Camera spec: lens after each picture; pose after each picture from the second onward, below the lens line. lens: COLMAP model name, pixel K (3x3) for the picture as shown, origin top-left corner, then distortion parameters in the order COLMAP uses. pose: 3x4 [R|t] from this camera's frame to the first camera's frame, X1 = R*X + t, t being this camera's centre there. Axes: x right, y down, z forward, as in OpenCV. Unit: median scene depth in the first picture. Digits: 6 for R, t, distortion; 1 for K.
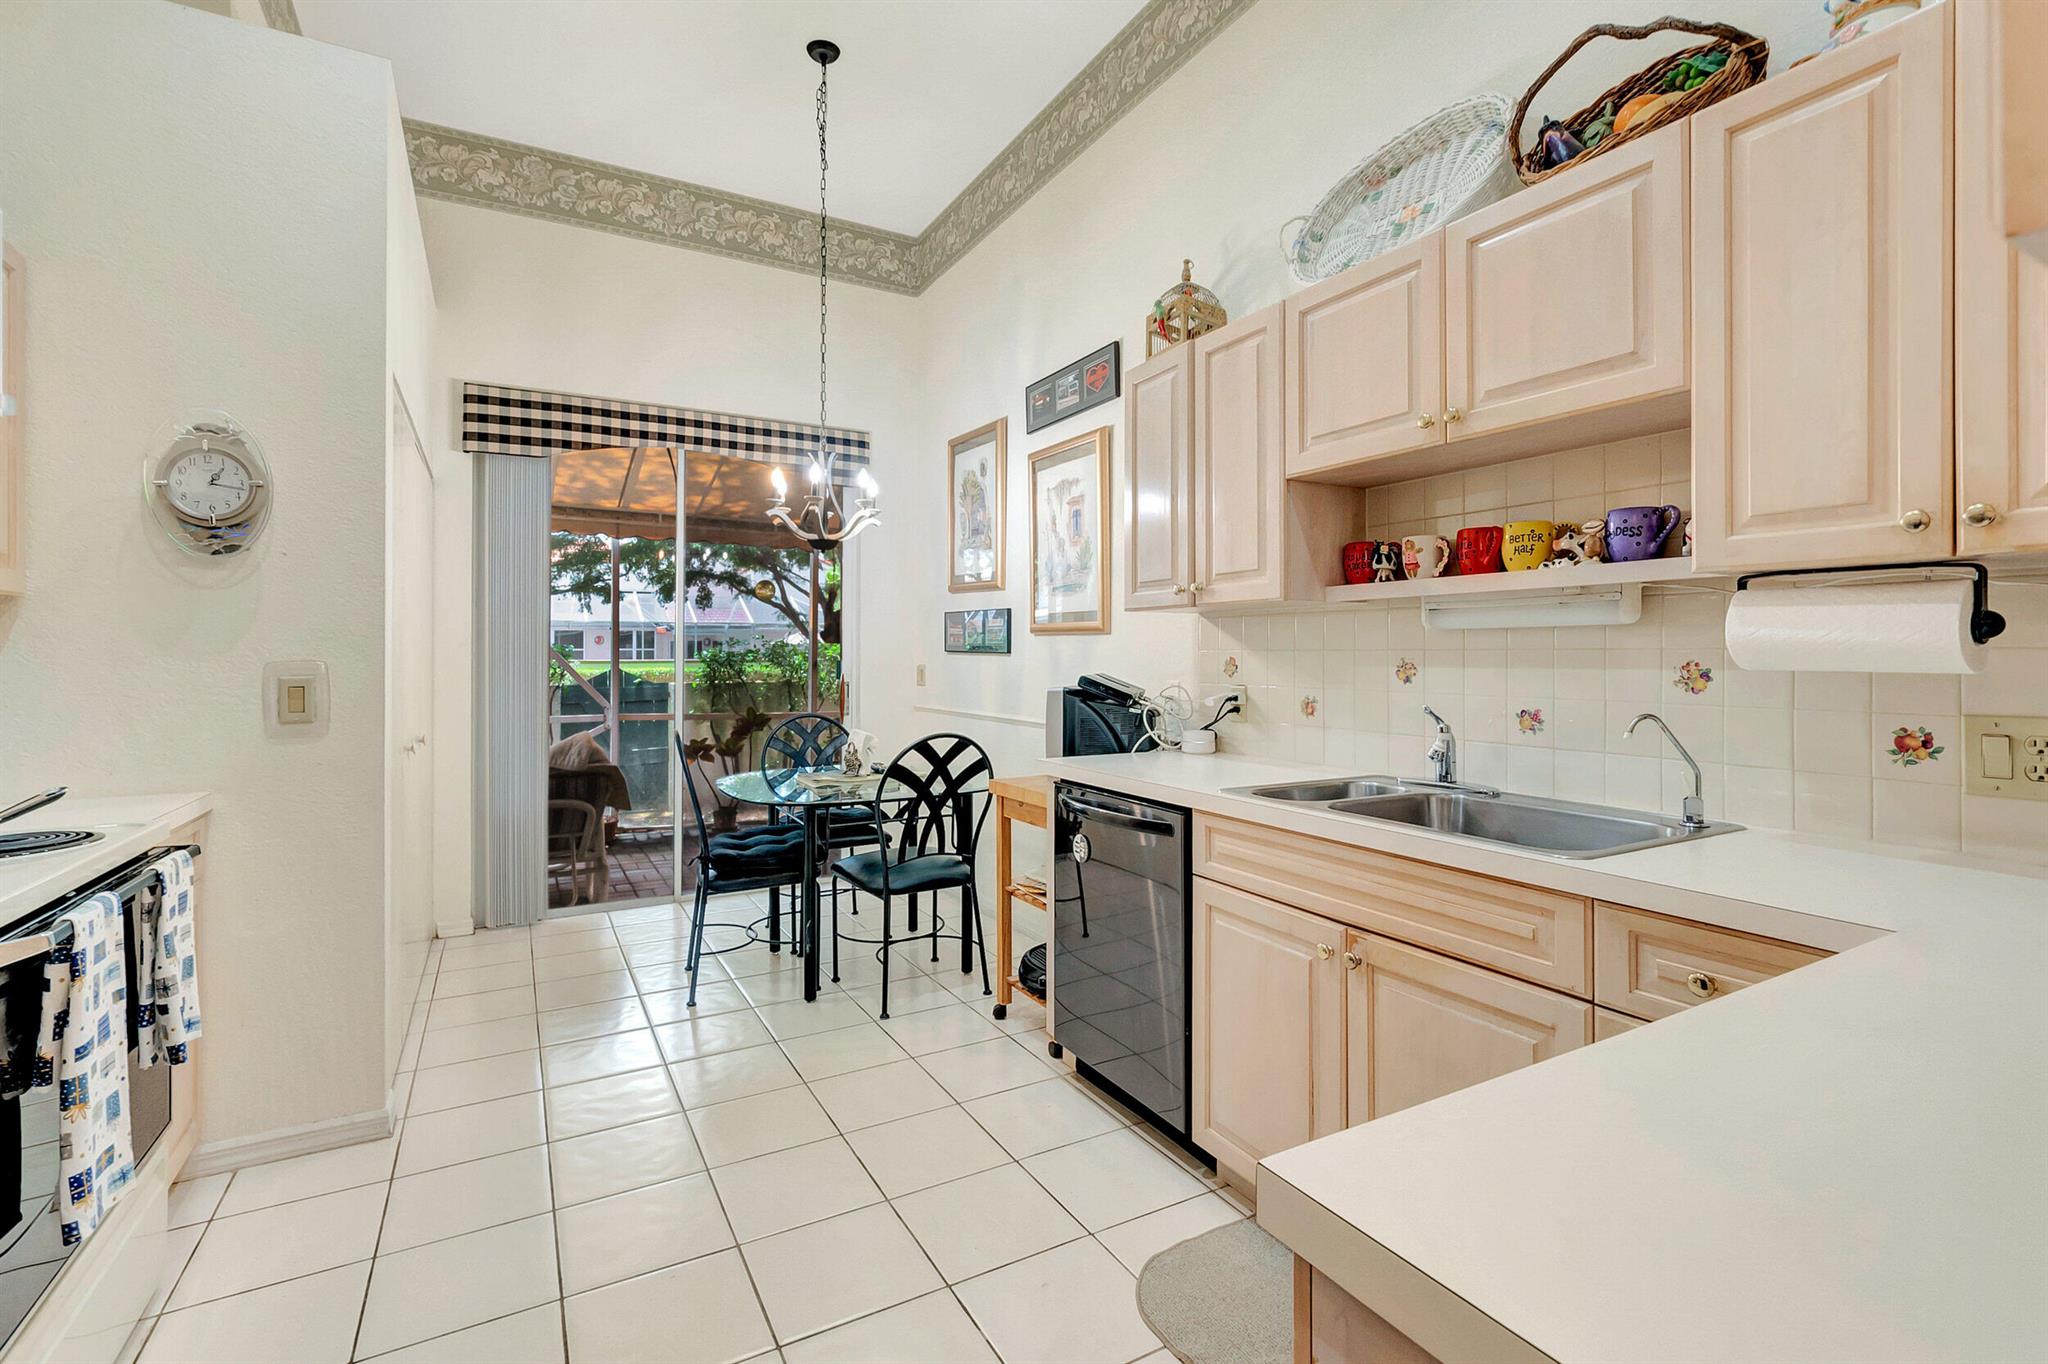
lens RADIAL K [[919.0, 0, 1024.9], [0, 919.0, 661.6], [0, 0, 1]] dist [0.001605, -0.000937]
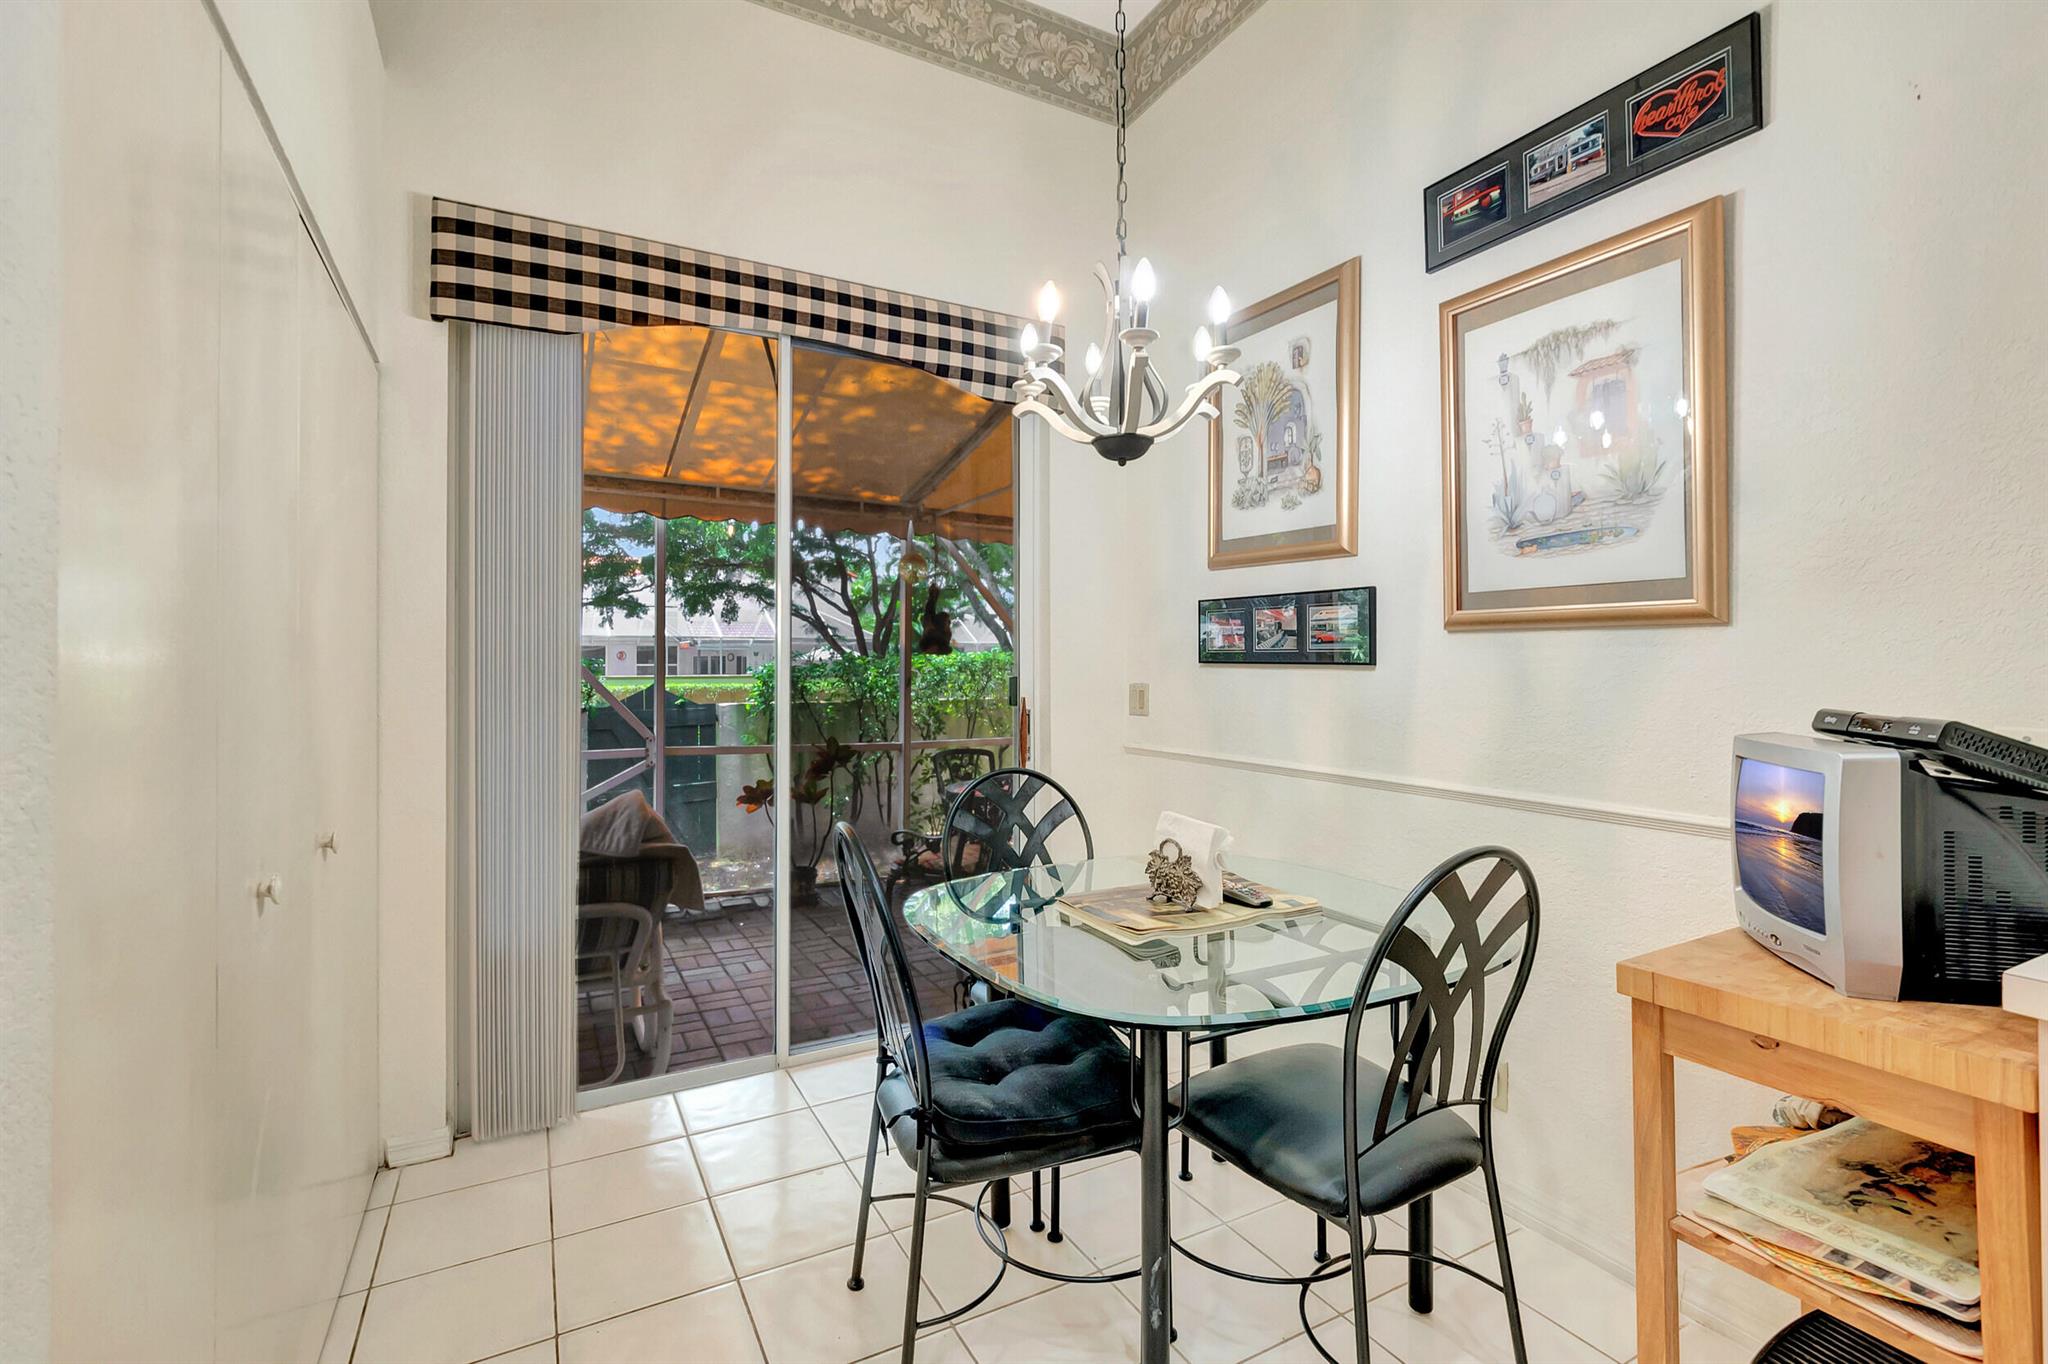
lens RADIAL K [[919.0, 0, 1023.1], [0, 919.0, 679.0], [0, 0, 1]] dist [0.001605, -0.000937]
pose [[0.999792, -0.001307, -0.020337, -0.206231], [0.001363, 0.999995, 0.002716, -0.002368], [0.020333, -0.002743, 0.999789, 0.388448]]
